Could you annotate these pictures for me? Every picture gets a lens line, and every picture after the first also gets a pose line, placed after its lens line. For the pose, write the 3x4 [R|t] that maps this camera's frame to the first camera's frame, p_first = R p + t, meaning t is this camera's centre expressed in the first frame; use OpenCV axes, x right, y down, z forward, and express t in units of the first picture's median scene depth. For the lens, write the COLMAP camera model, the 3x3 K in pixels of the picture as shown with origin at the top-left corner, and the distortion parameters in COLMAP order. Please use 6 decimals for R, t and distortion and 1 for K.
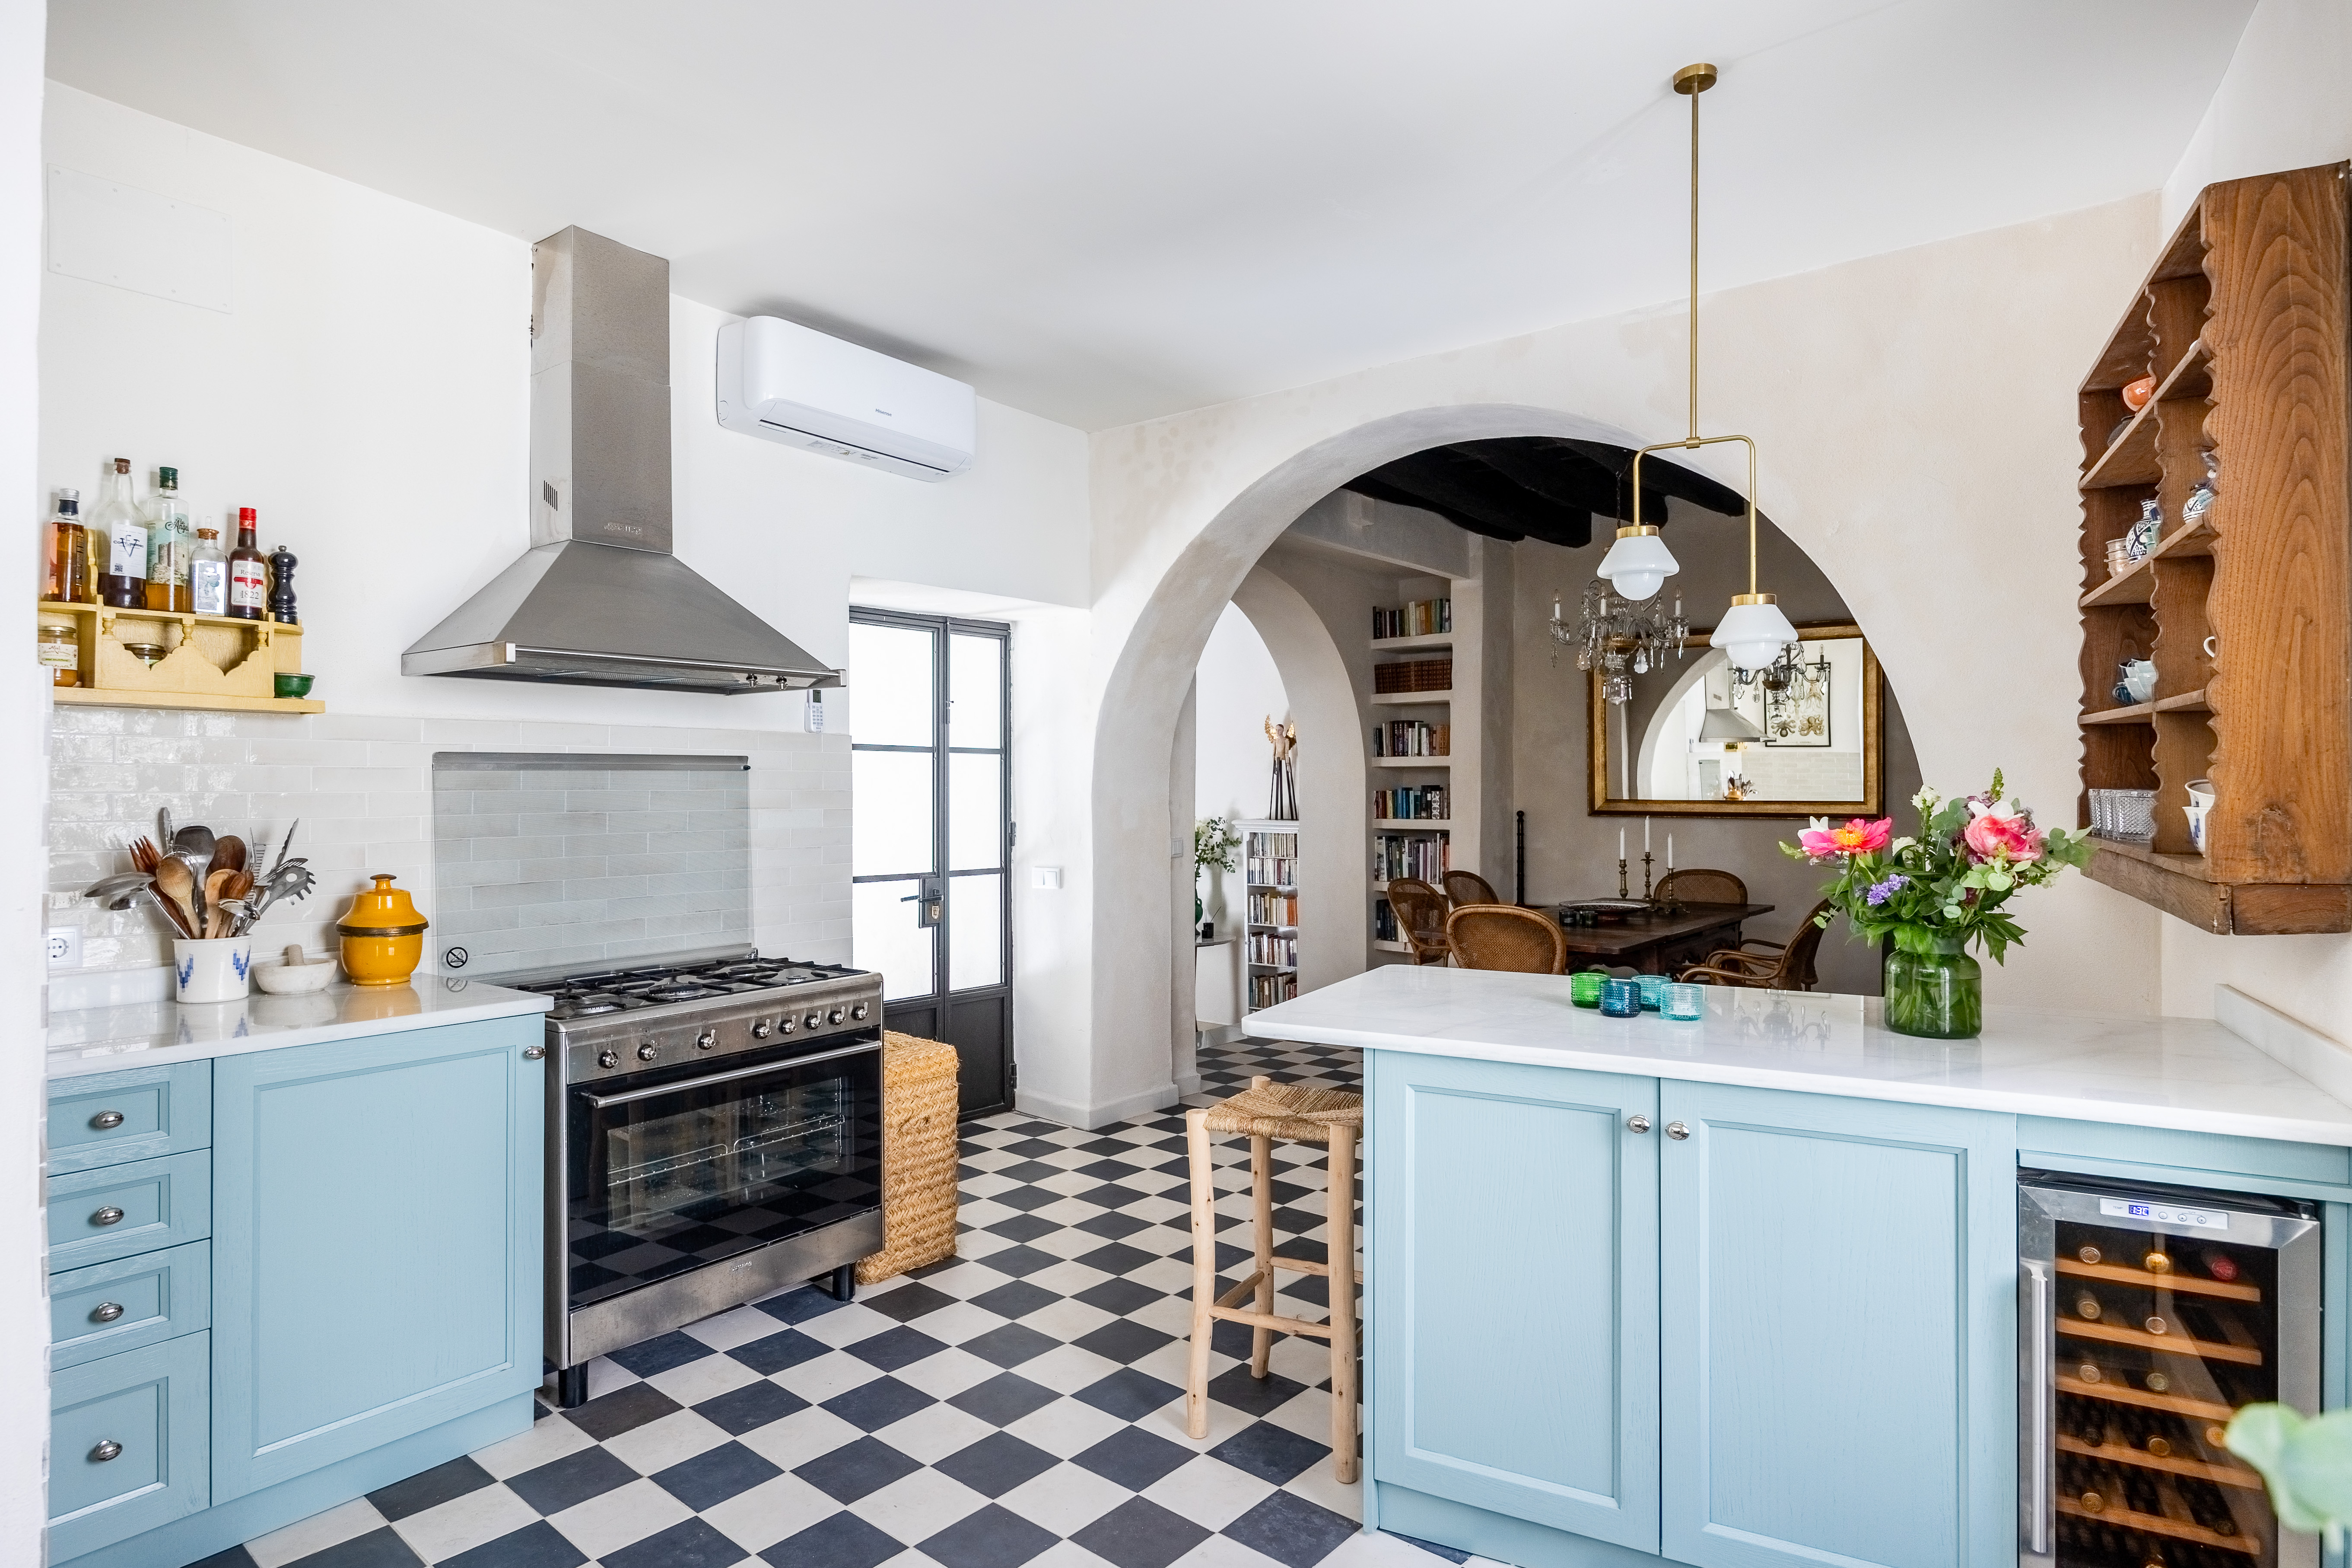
lens RADIAL K [[1266.2, 0, 1174.7], [0, 1266.2, 785.9], [0, 0, 1]] dist [-0.000127, -0.000930]
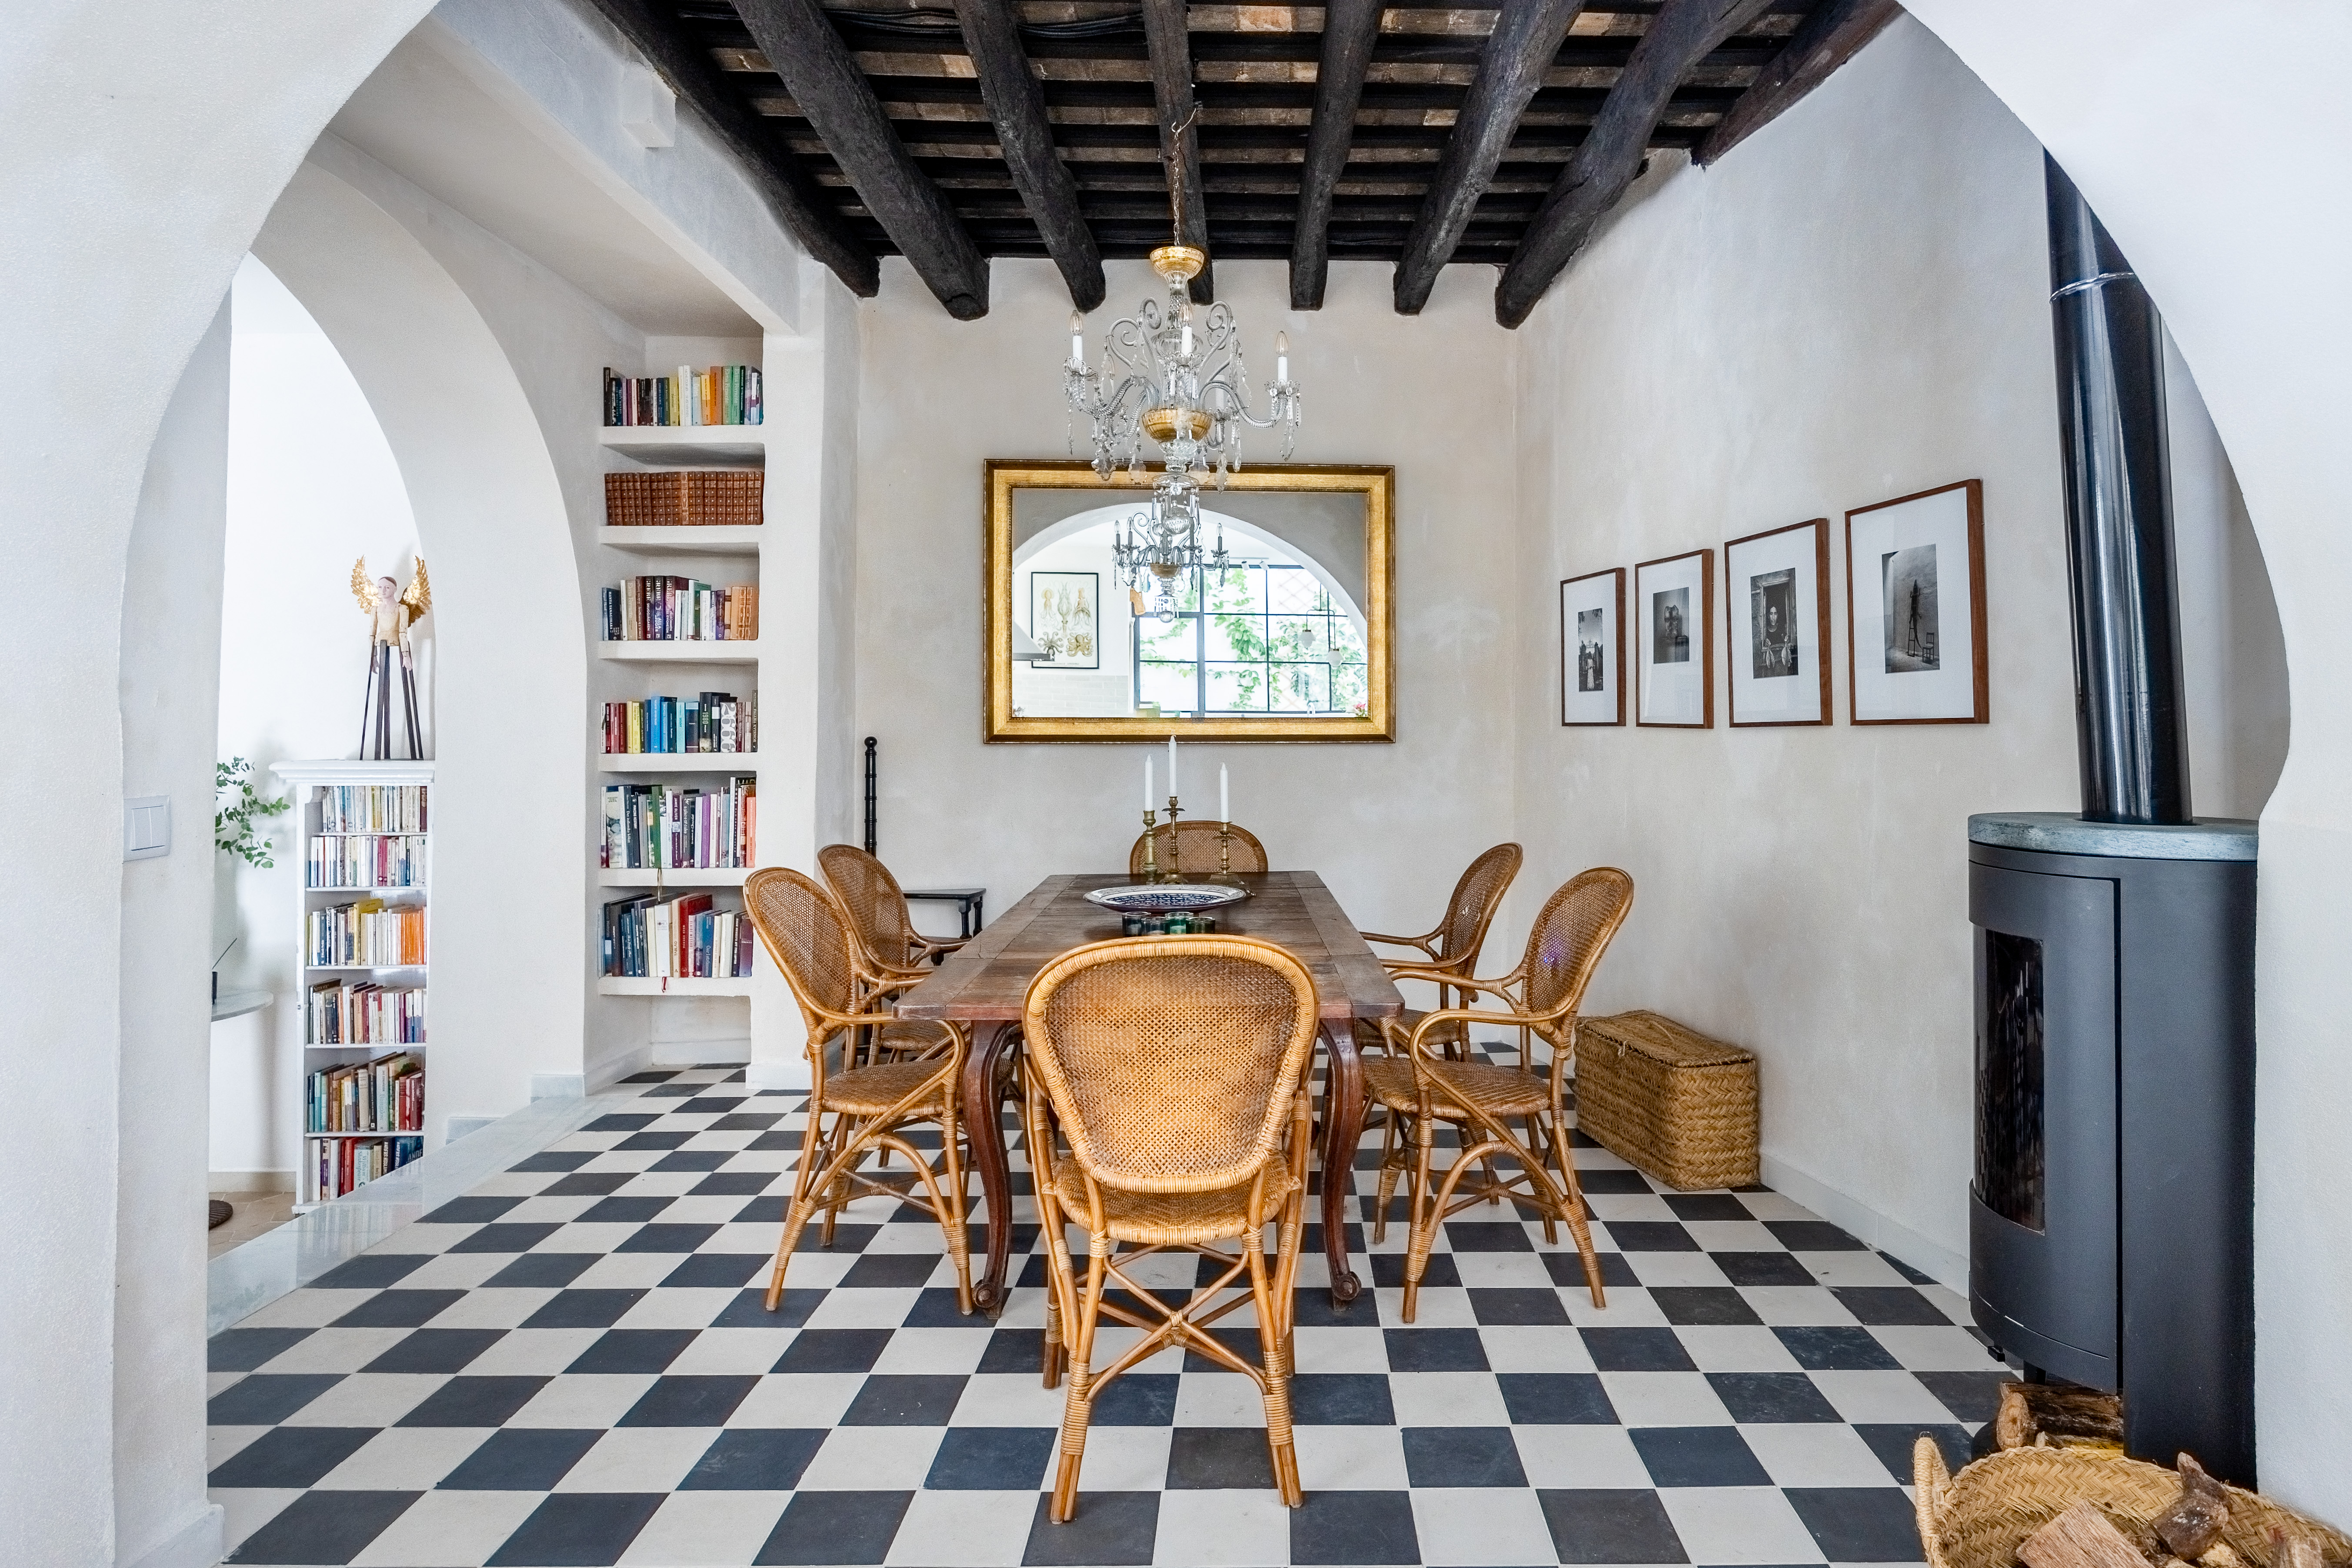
lens RADIAL K [[1266.1, 0, 1201.7], [0, 1266.1, 693.5], [0, 0, 1]] dist [-0.000127, -0.000930]
pose [[0.755089, 0.018331, 0.655366, -0.004861], [0.000272, 0.999600, -0.028273, 0.015324], [-0.655622, 0.021527, 0.754782, 0.422234]]
